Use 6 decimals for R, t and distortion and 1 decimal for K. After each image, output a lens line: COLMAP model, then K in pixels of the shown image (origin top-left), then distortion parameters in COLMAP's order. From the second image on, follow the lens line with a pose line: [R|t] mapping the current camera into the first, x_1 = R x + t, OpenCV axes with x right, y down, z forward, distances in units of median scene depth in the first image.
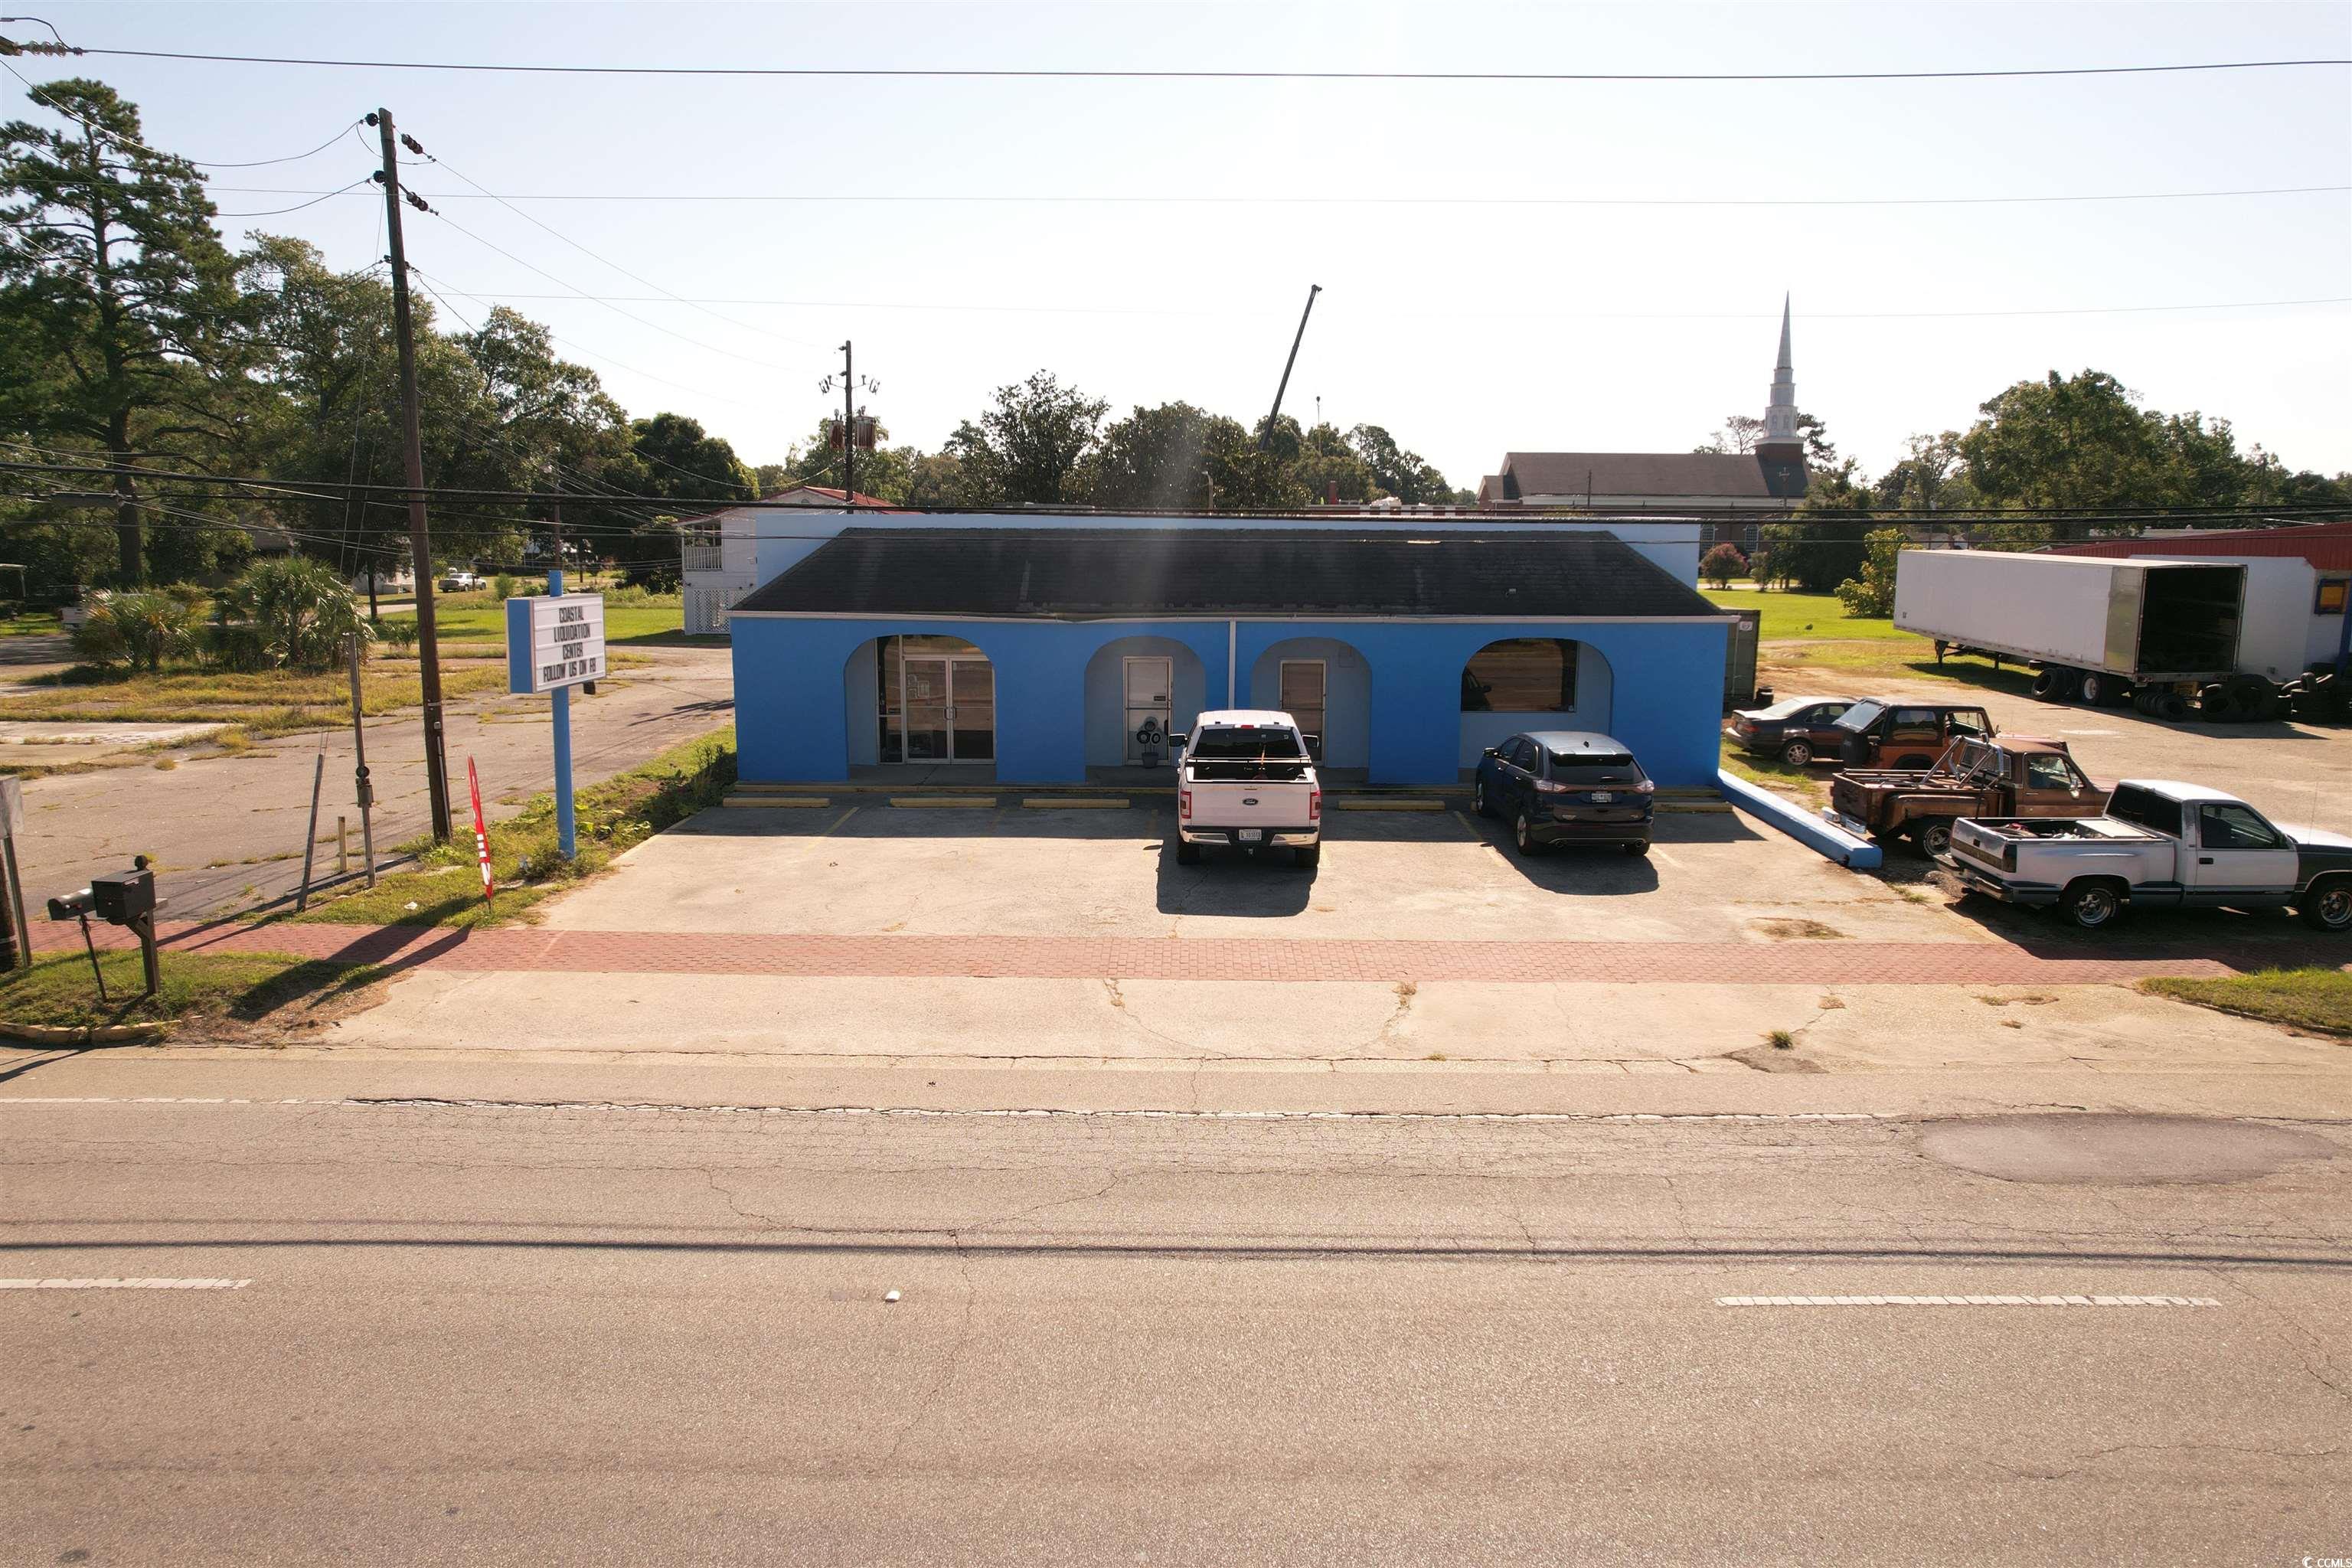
lens RADIAL K [[1499.7, 0, 1180.2], [0, 1499.7, 783.7], [0, 0, 1]] dist [-0.078490, 0.072503]
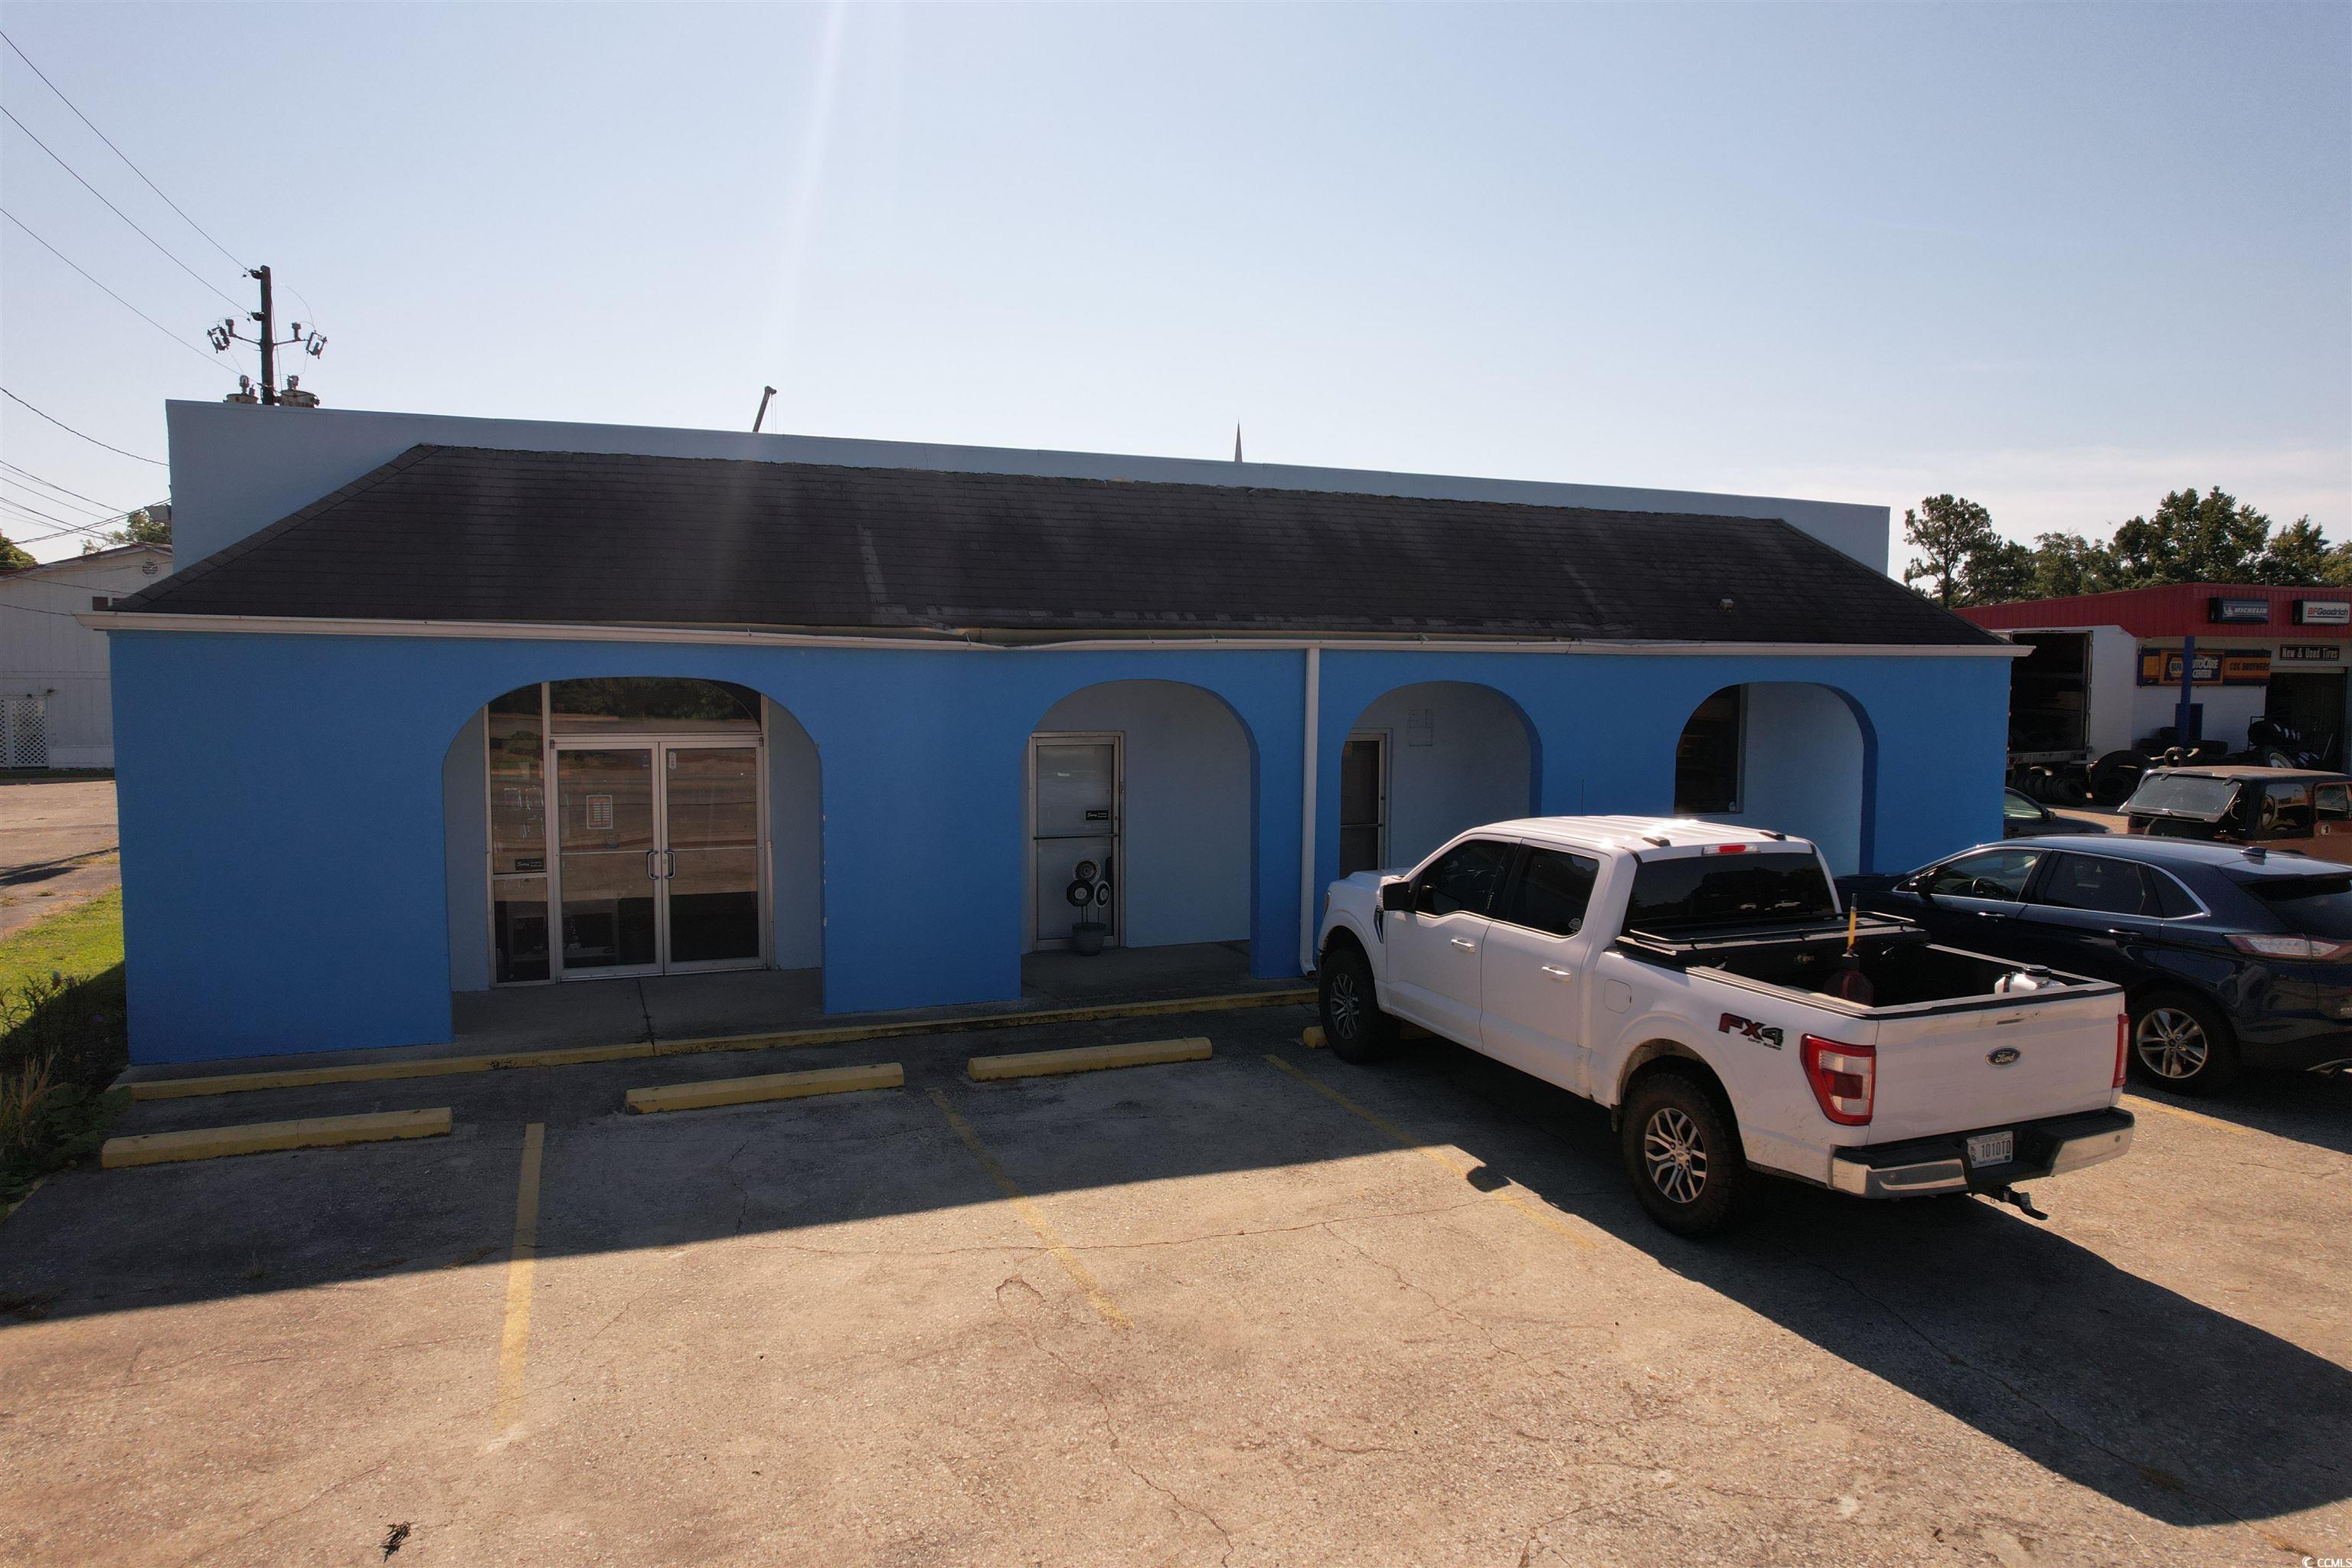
lens RADIAL K [[1499.7, 0, 1177.8], [0, 1499.7, 781.4], [0, 0, 1]] dist [-0.078490, 0.072503]
pose [[0.923574, -0.027001, 0.382469, -0.213005], [0.063248, 0.994581, -0.082517, -0.029167], [-0.378168, 0.100401, 0.920276, 0.612268]]
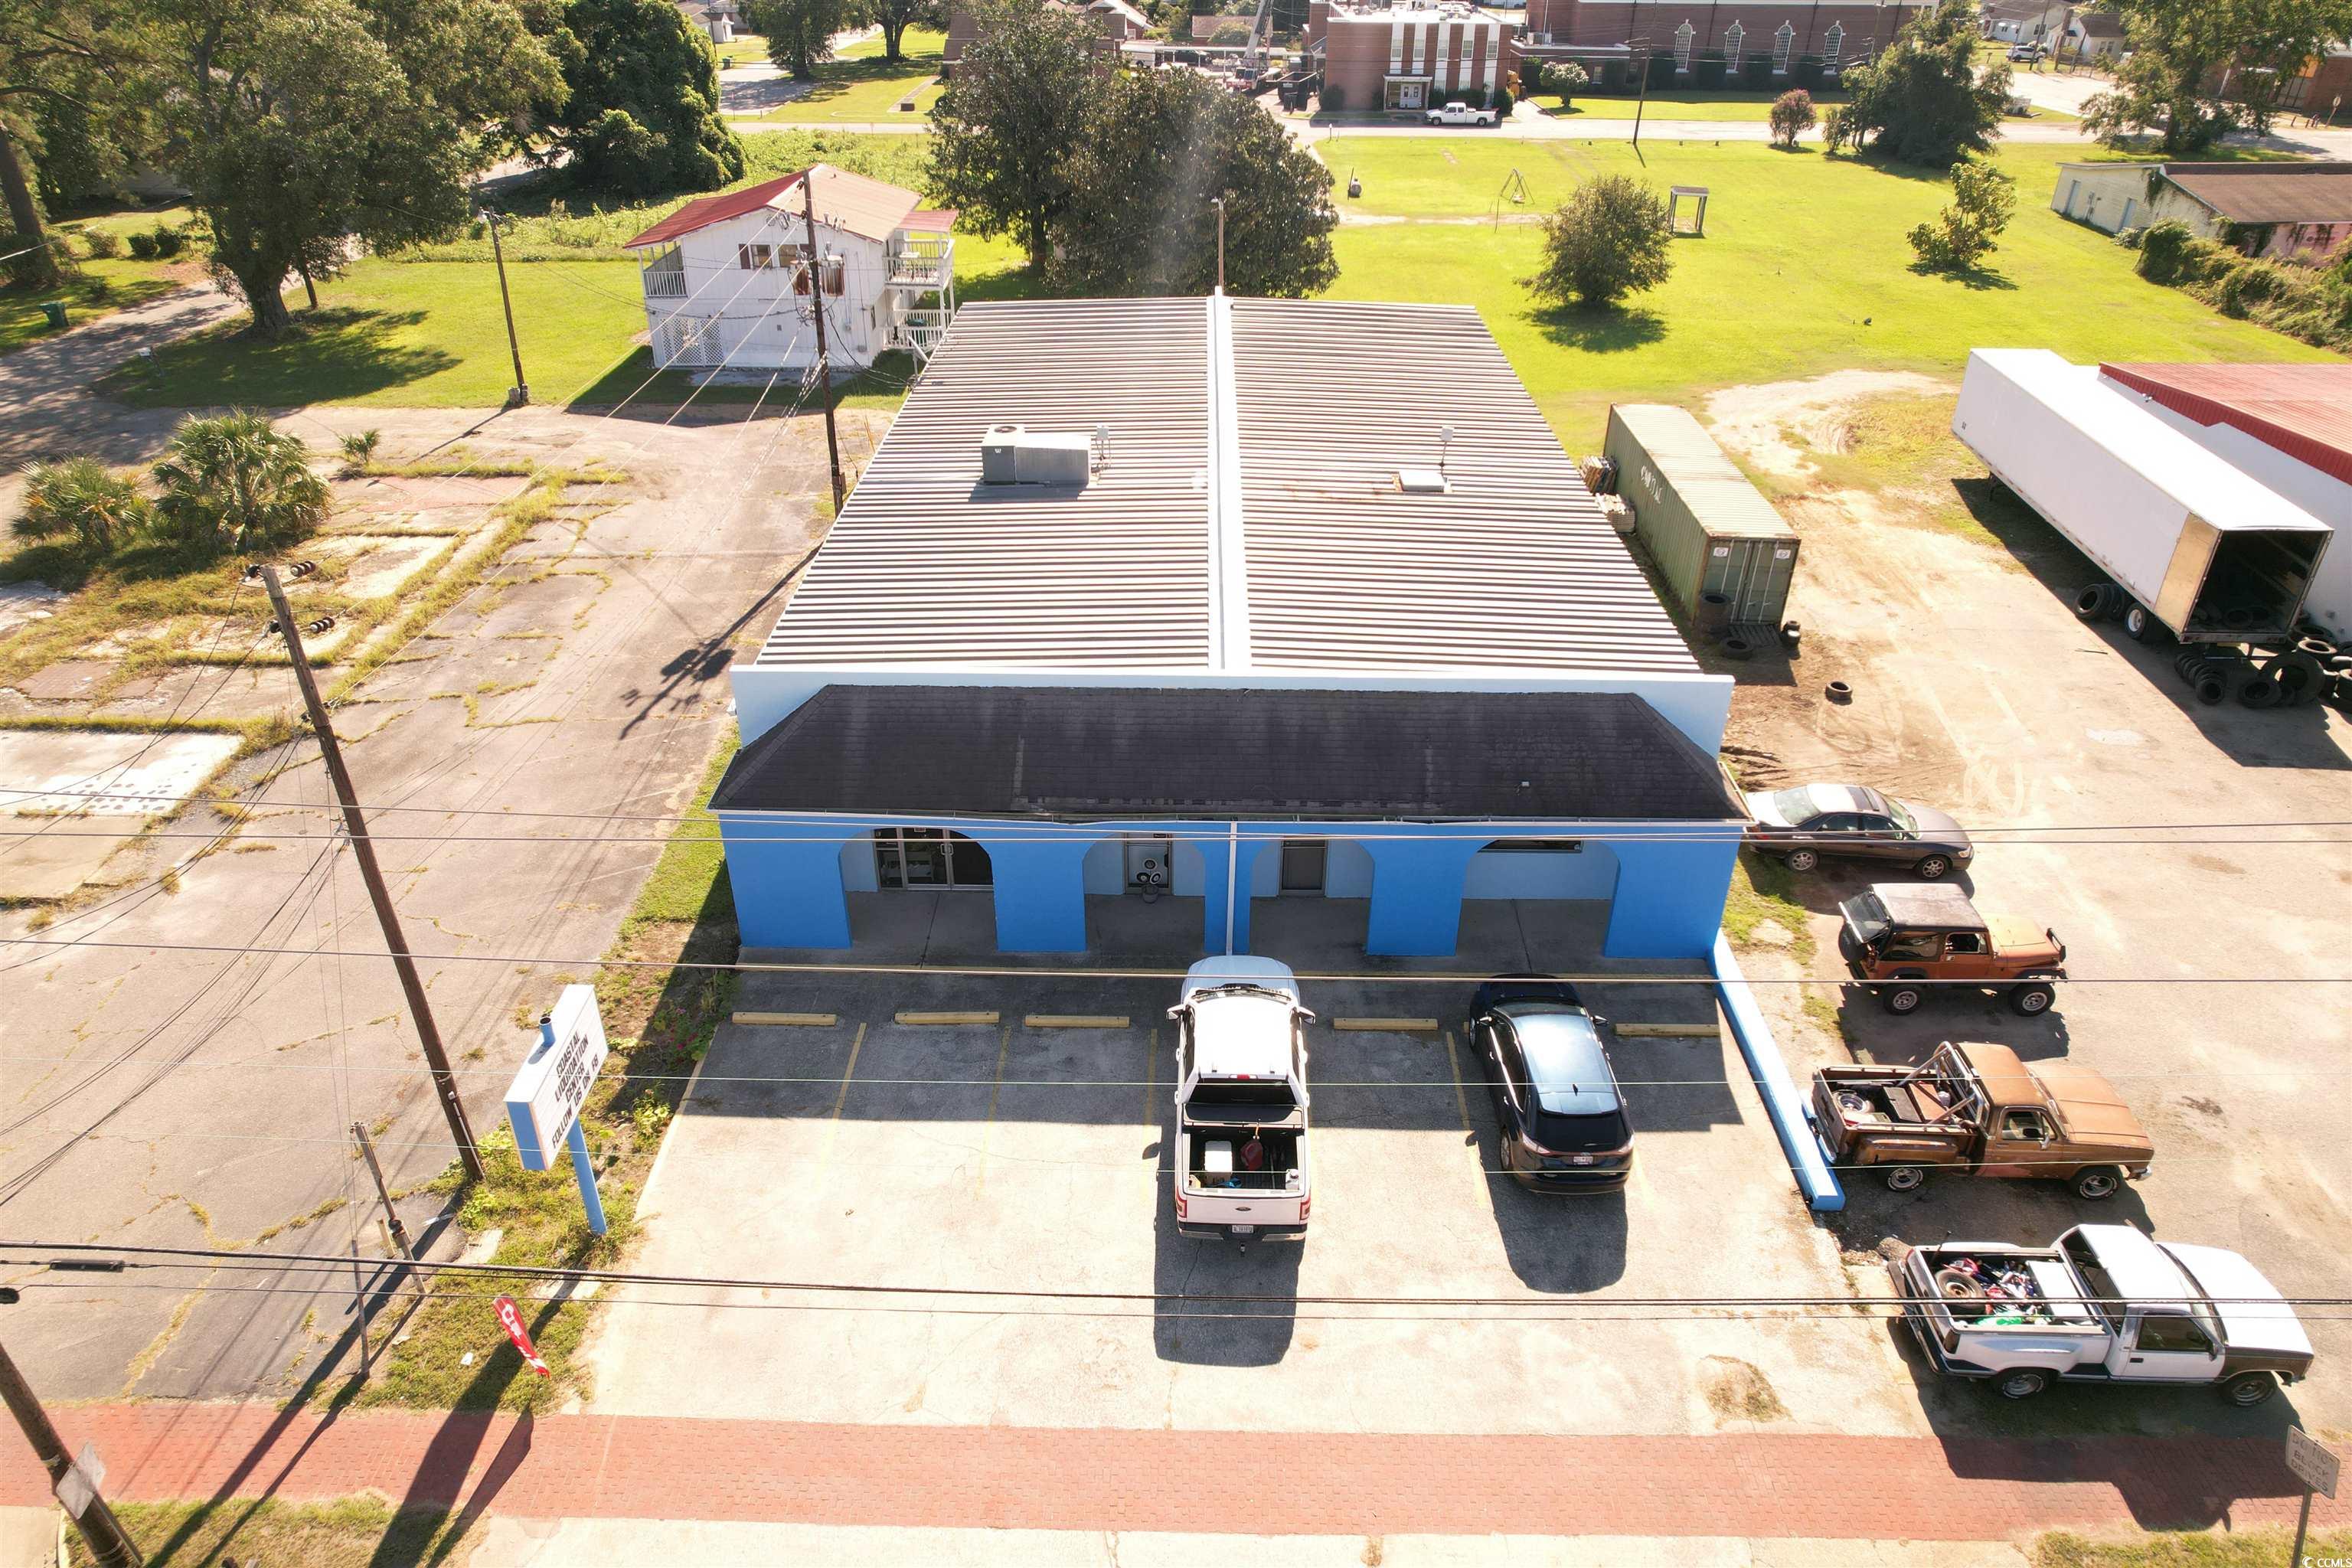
lens RADIAL K [[1499.7, 0, 1179.8], [0, 1499.7, 783.5], [0, 0, 1]] dist [-0.078490, 0.072503]
pose [[0.999975, 0.004096, -0.005731, 0.005852], [-0.001705, 0.930128, 0.367230, -0.528034], [0.006834, -0.367211, 0.930112, 0.113819]]
